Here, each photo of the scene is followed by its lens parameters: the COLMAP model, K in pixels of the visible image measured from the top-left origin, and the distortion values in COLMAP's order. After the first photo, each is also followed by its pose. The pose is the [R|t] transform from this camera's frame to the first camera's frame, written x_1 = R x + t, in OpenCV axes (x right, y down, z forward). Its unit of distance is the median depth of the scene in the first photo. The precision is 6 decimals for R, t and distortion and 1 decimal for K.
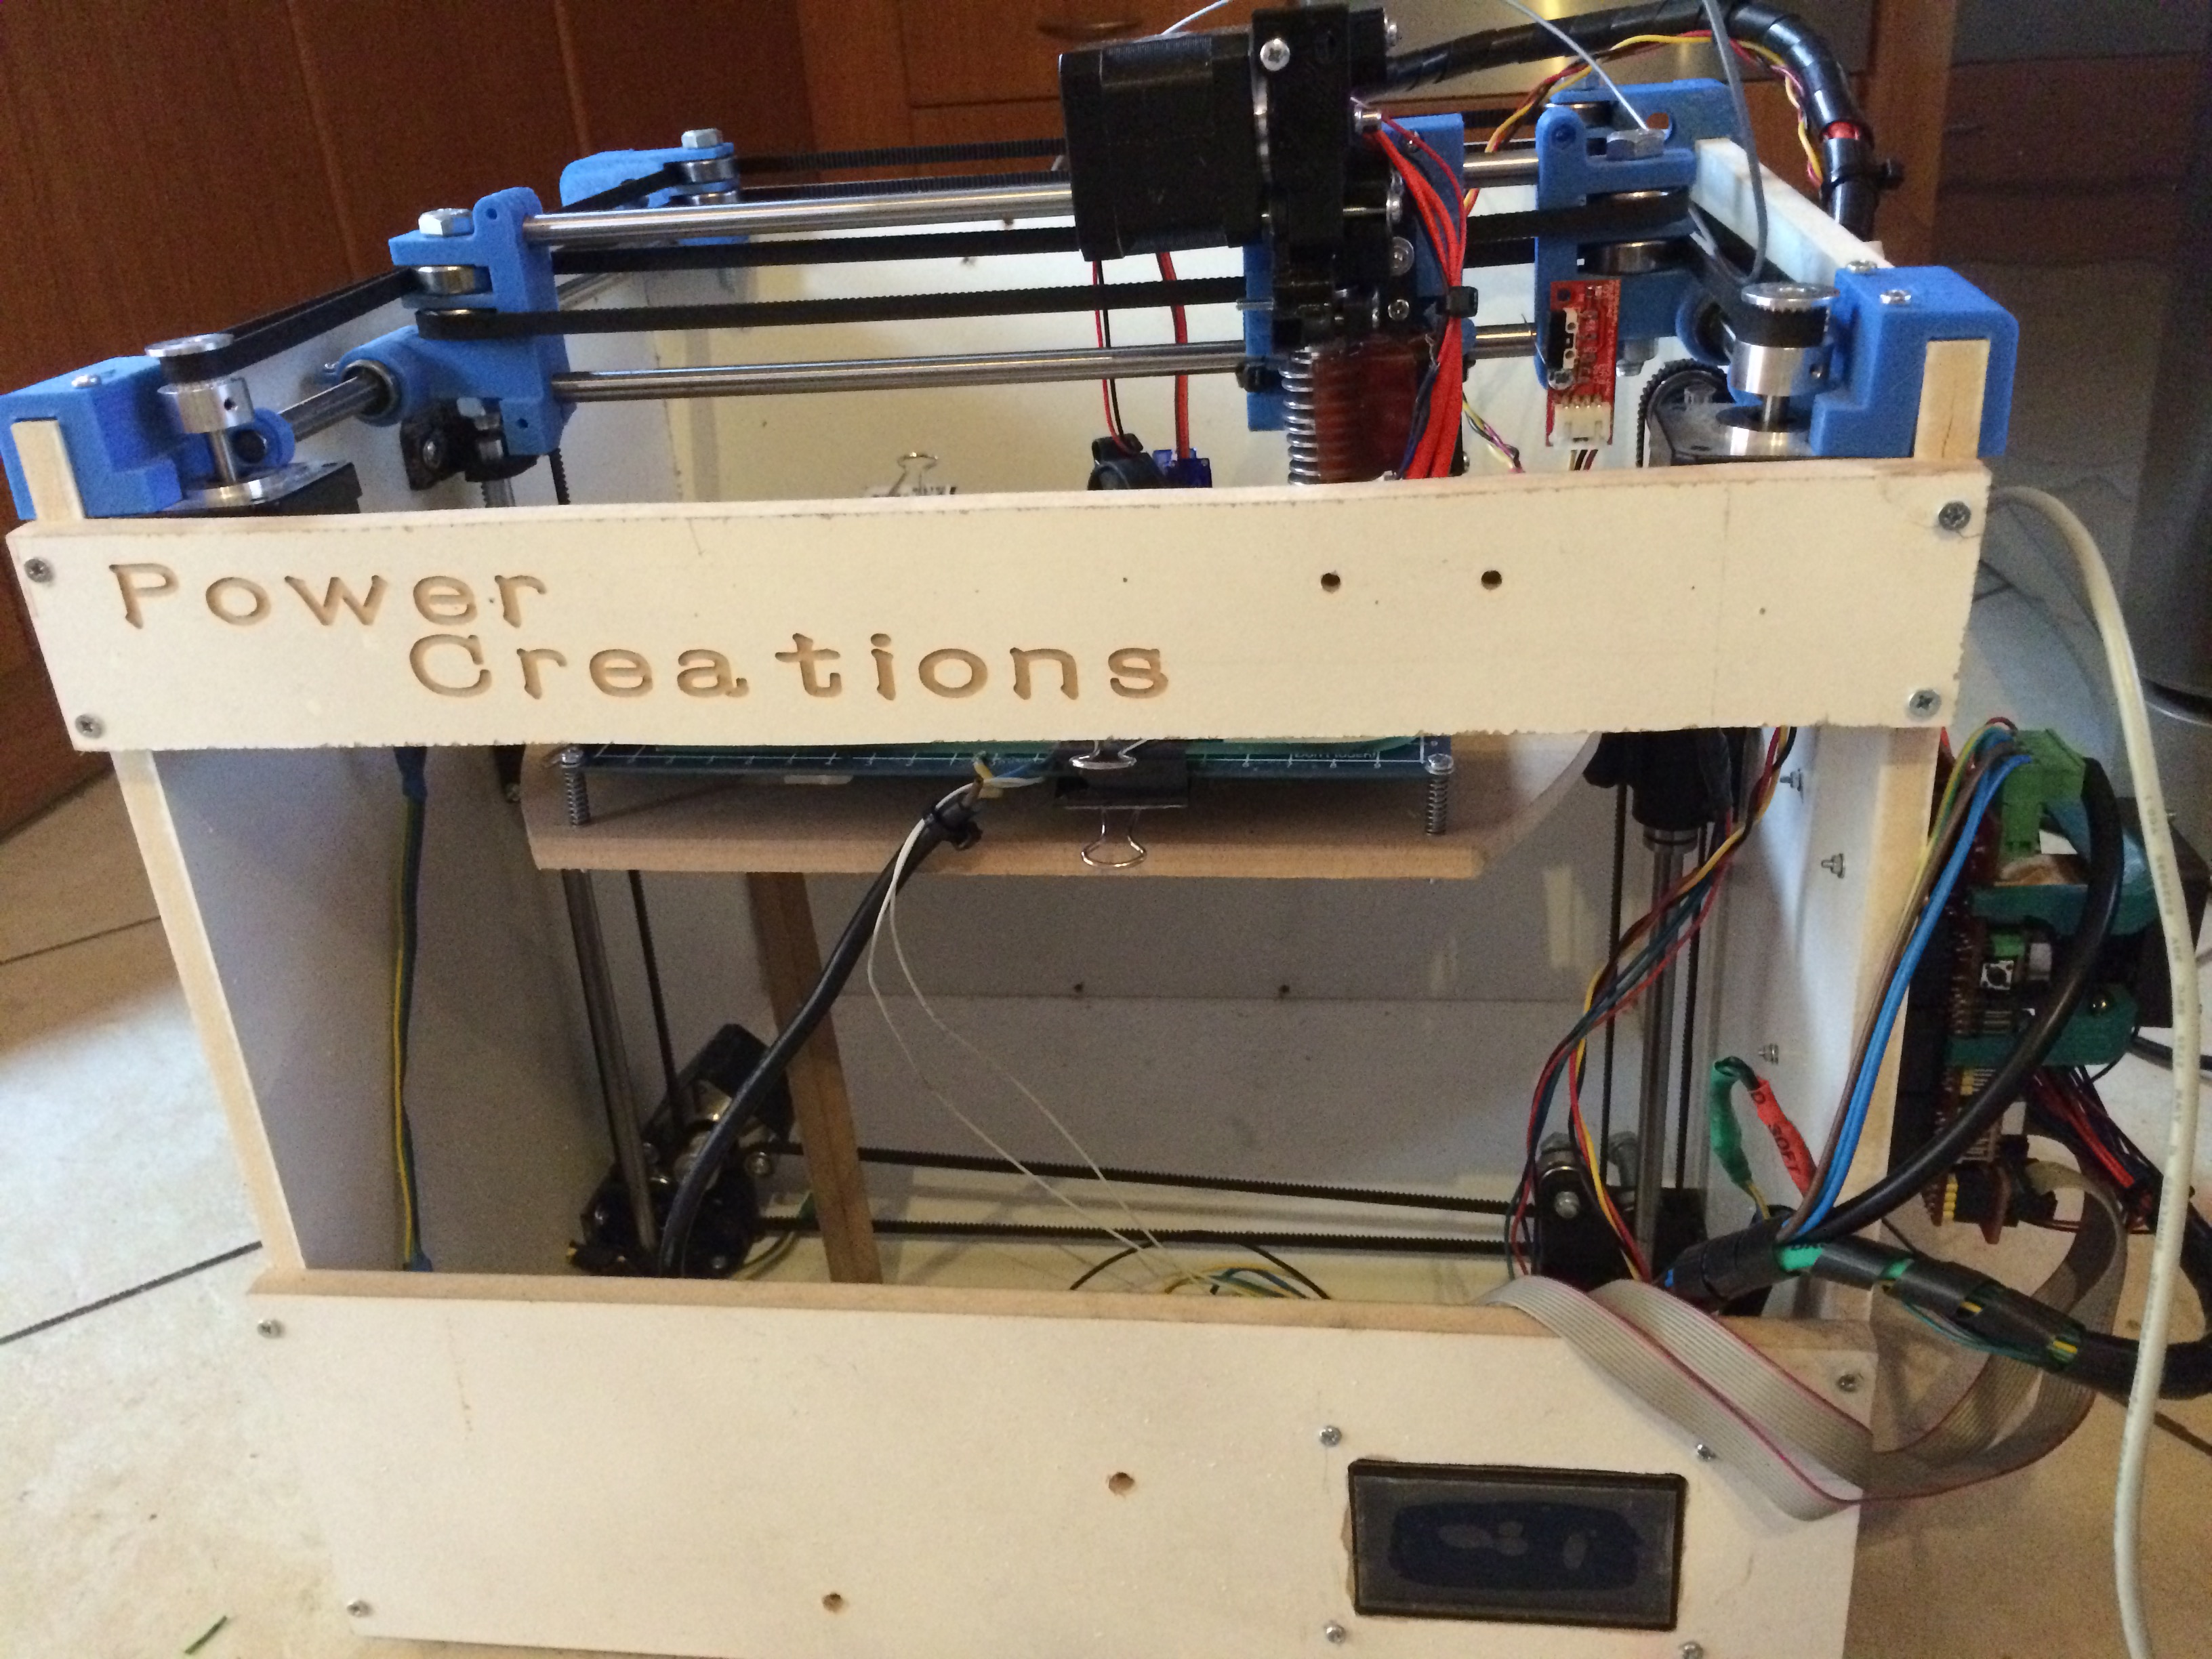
lens RADIAL K [[1921.7, 0, 1101.3], [0, 1921.7, 821.3], [0, 0, 1]] dist [0.096180, -0.124411]
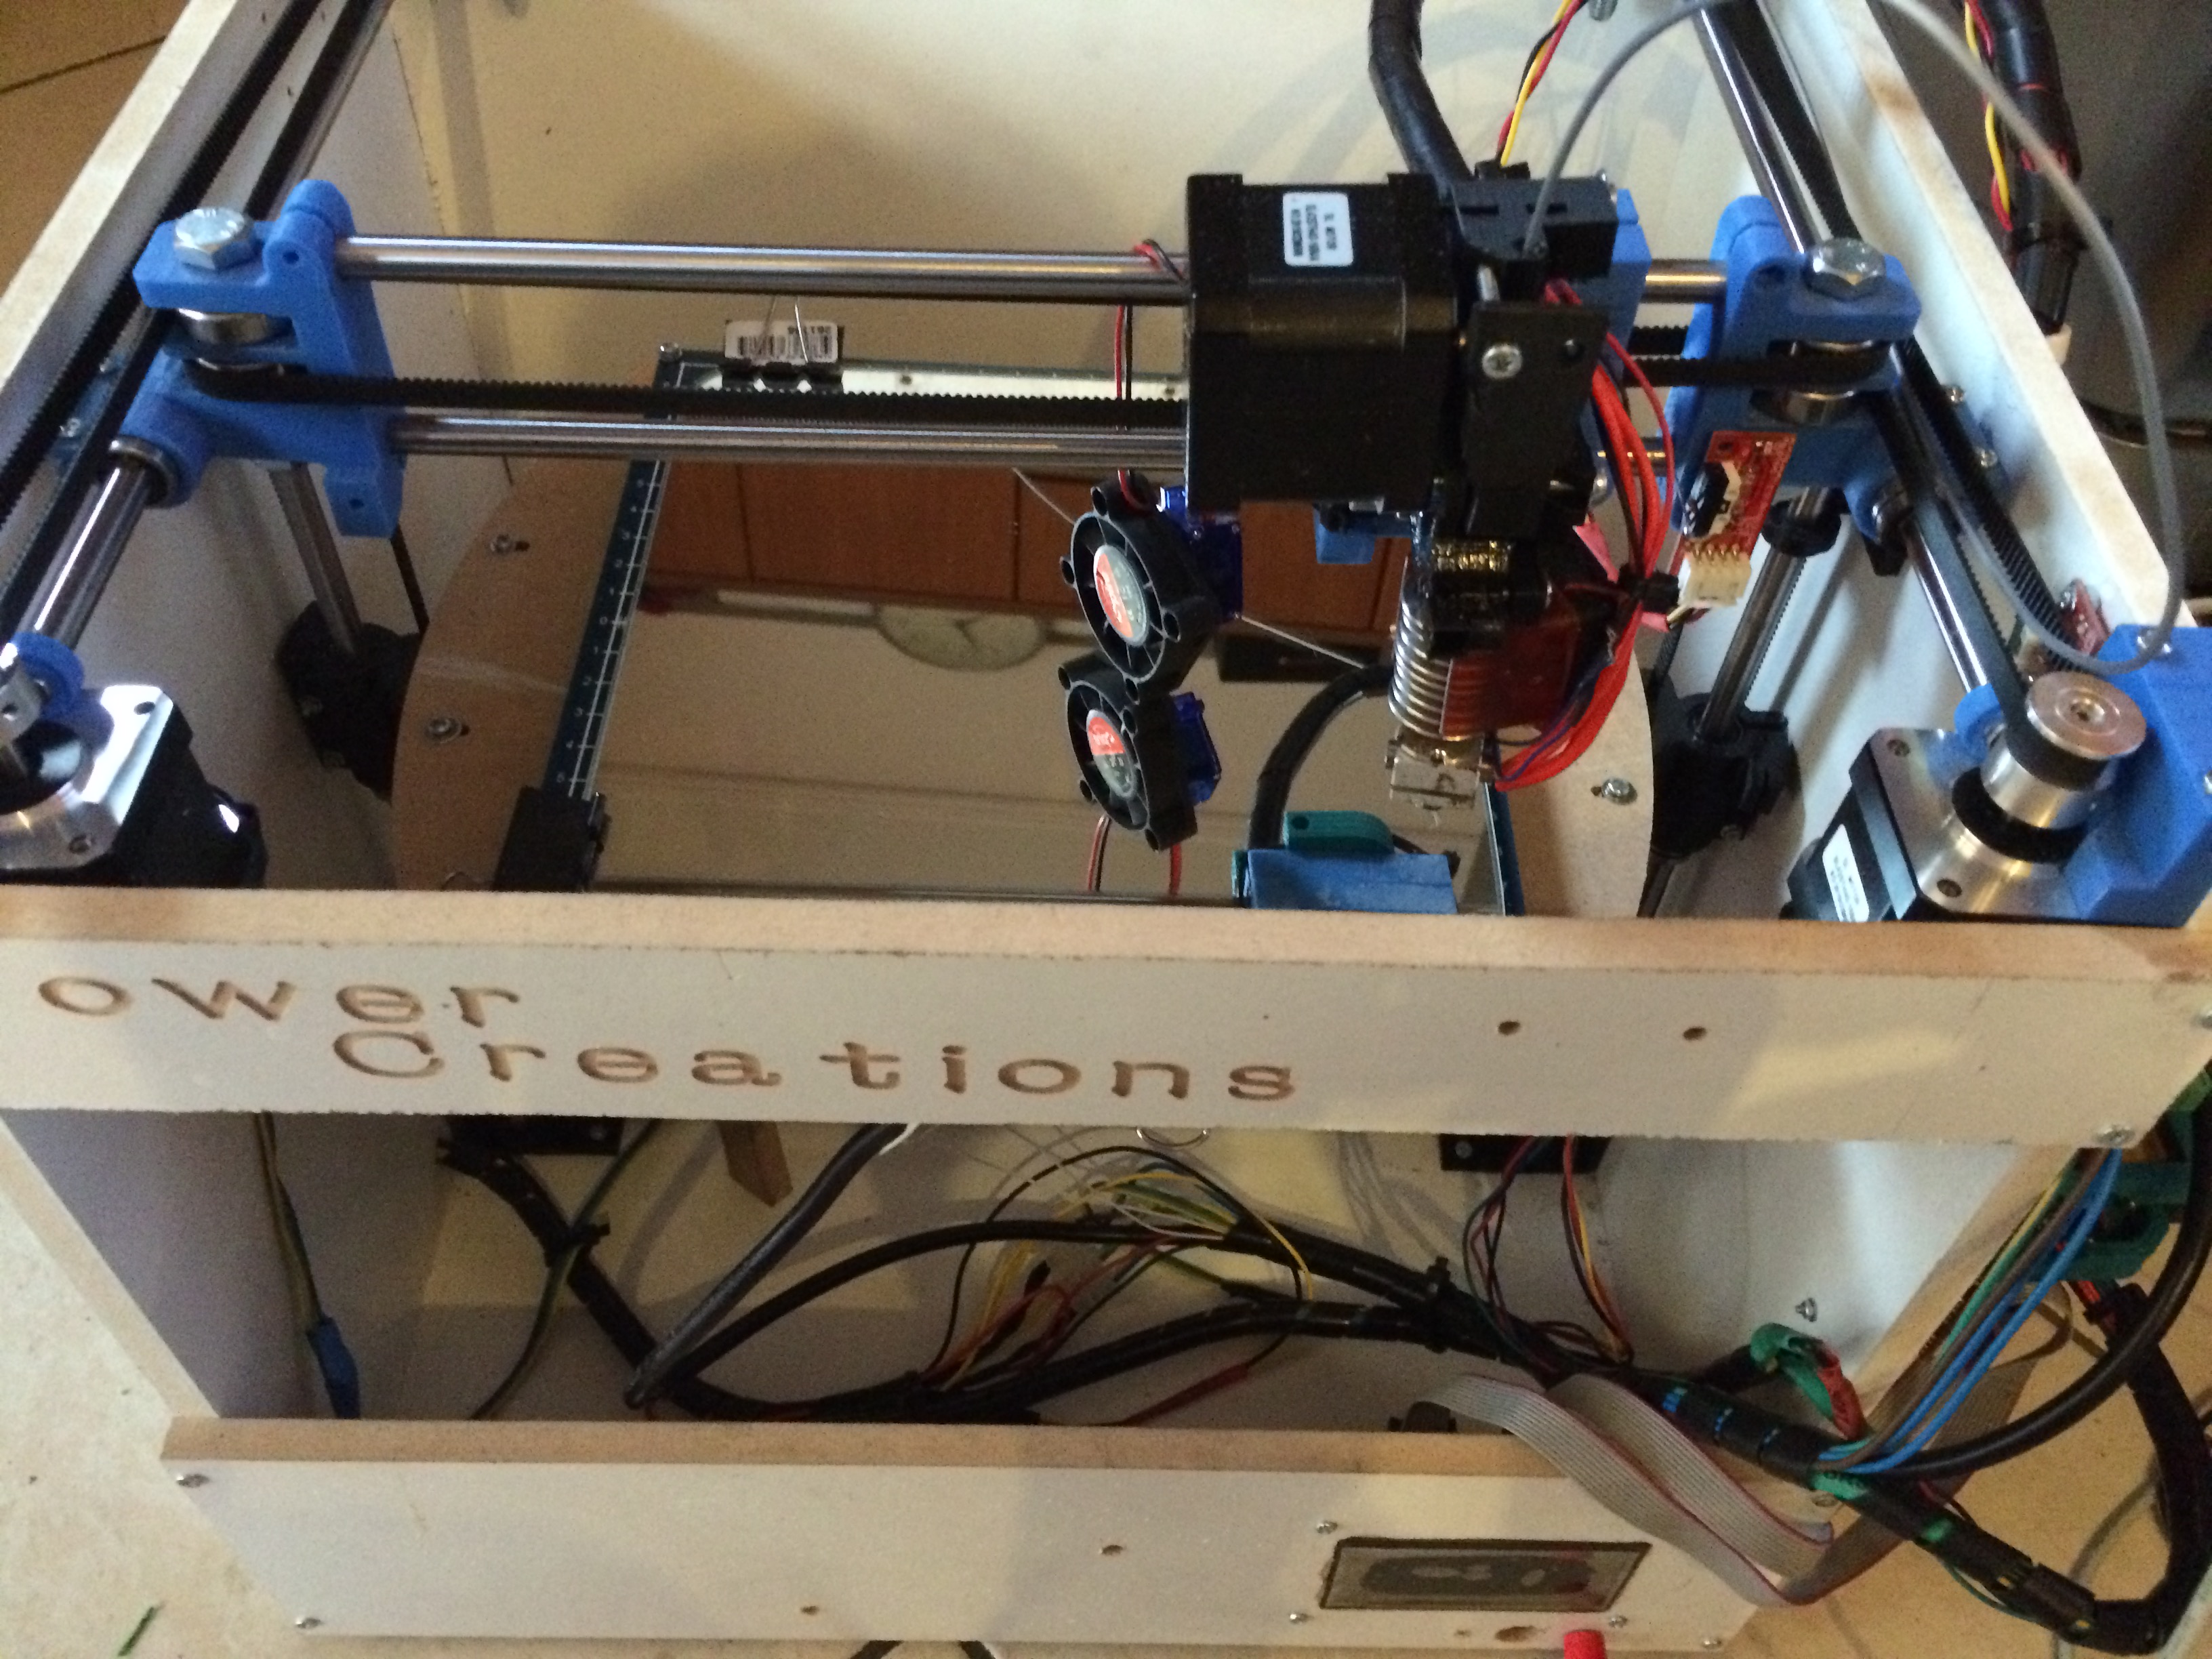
lens RADIAL K [[1921.7, 0, 1101.3], [0, 1921.7, 821.3], [0, 0, 1]] dist [0.096180, -0.124411]
pose [[0.983916, -0.039442, 0.174221, -0.183063], [-0.037206, 0.908680, 0.415832, -0.502290], [-0.174712, -0.415626, 0.892598, 0.280218]]
